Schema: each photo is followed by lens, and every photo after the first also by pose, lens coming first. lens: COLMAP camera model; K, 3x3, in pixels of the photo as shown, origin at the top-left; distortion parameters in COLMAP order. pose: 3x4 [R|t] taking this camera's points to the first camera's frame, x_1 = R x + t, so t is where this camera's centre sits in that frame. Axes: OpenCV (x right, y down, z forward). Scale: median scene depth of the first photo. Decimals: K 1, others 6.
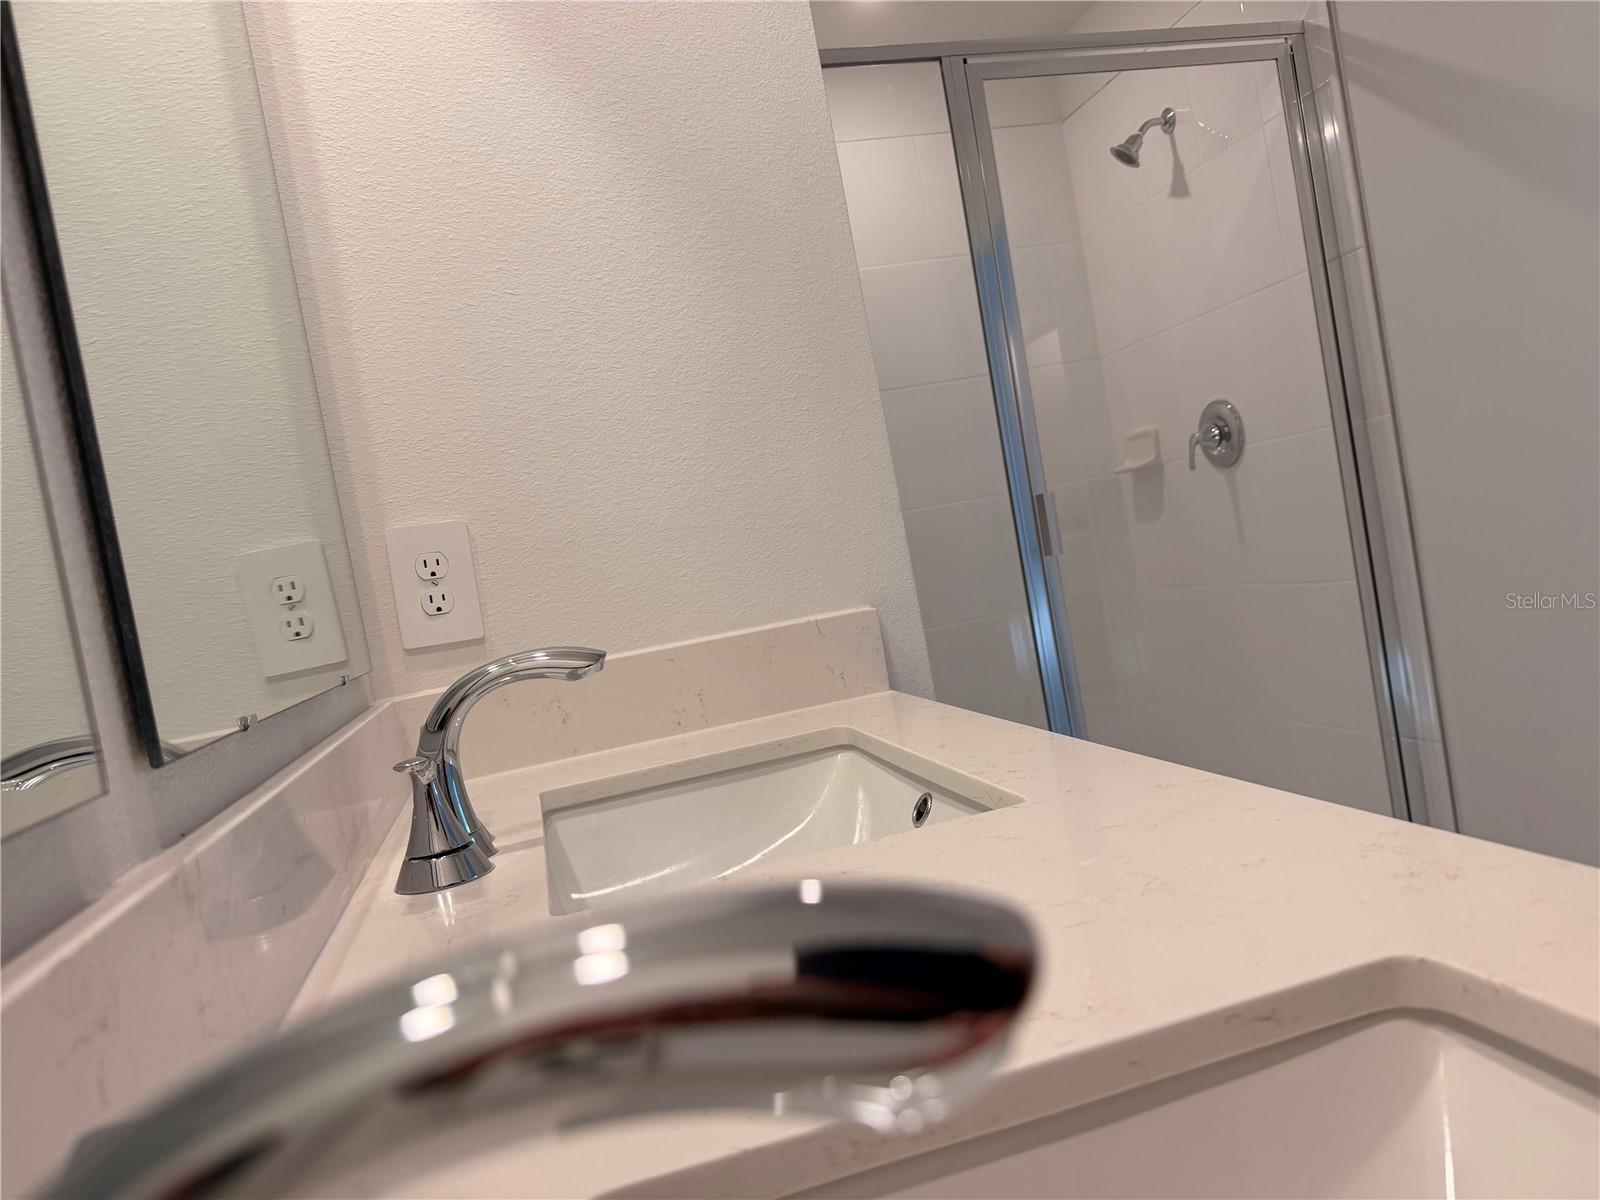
lens RADIAL K [[1134.1, 0, 828.9], [0, 1134.1, 598.4], [0, 0, 1]] dist [0.149936, -0.323263]
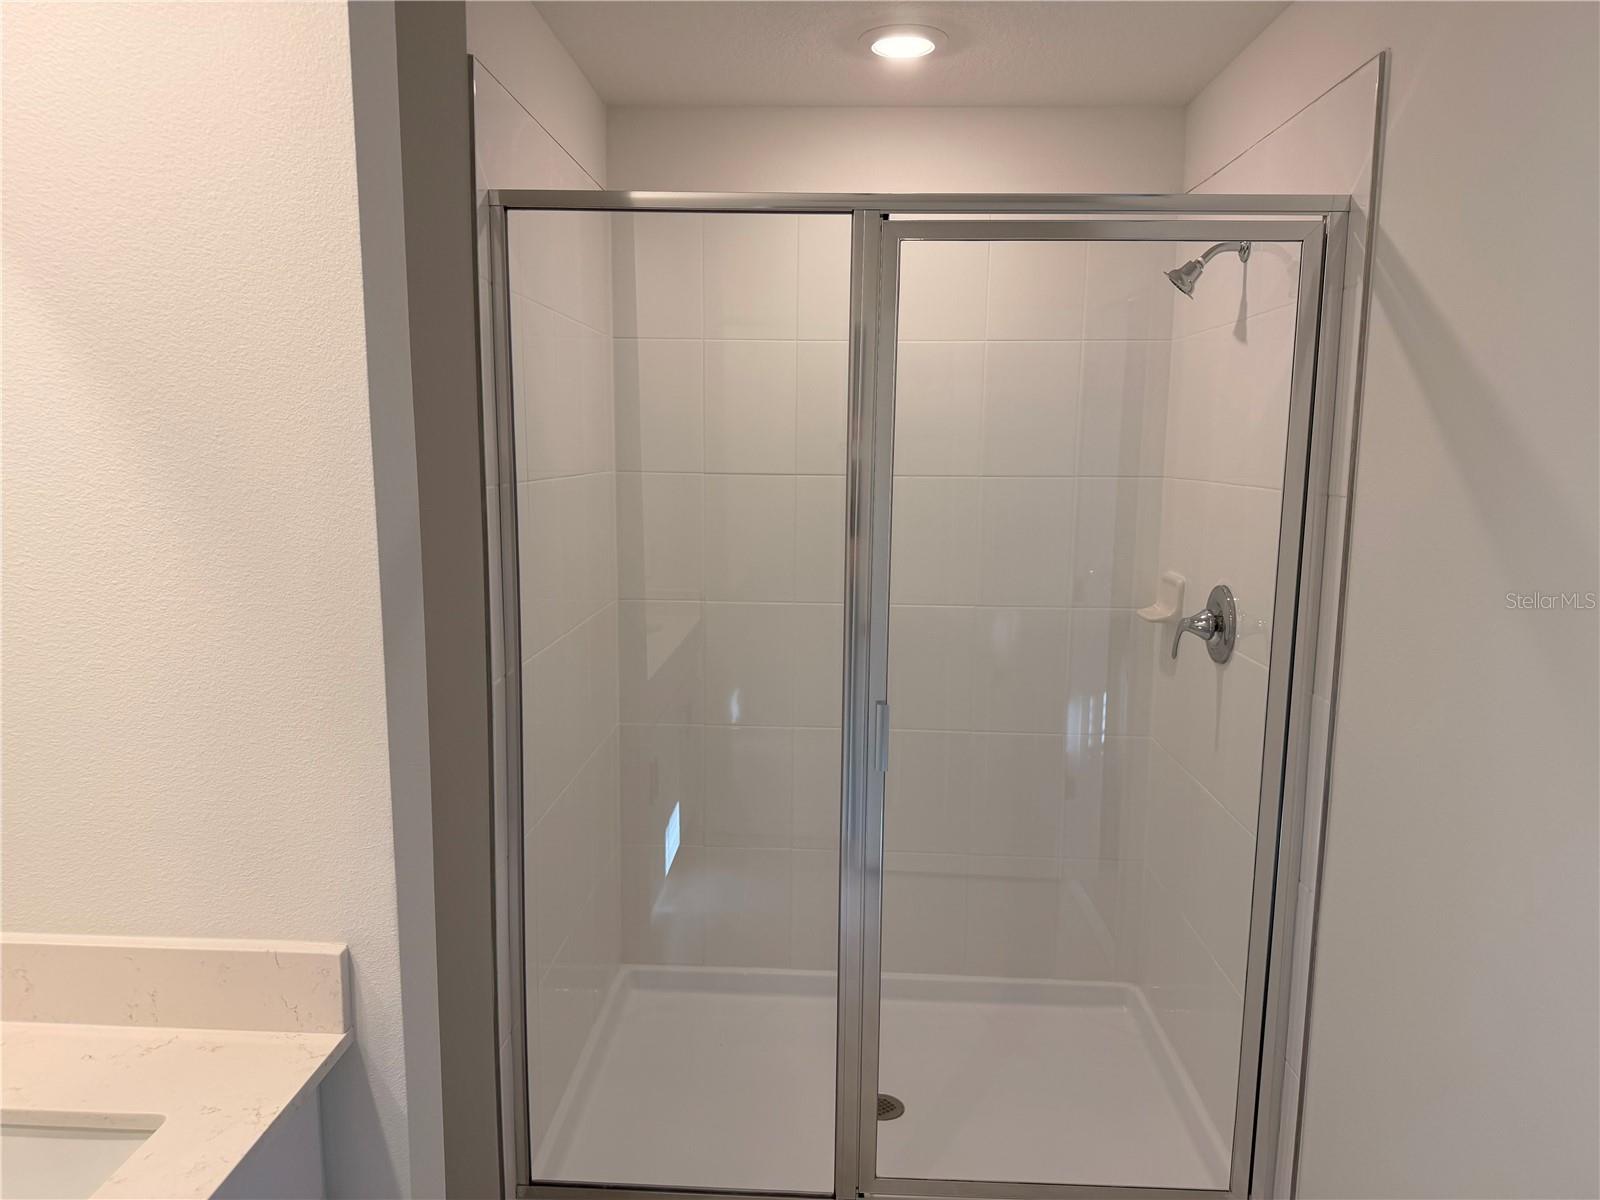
lens RADIAL K [[1115.7, 0, 800.0], [0, 1115.7, 600.0], [0, 0, 1]] dist [0.061577, -0.080098]
pose [[0.935801, 0.225657, -0.270841, 0.617204], [-0.190530, 0.970155, 0.149994, -0.516367], [0.296604, -0.088761, 0.950867, 0.236577]]
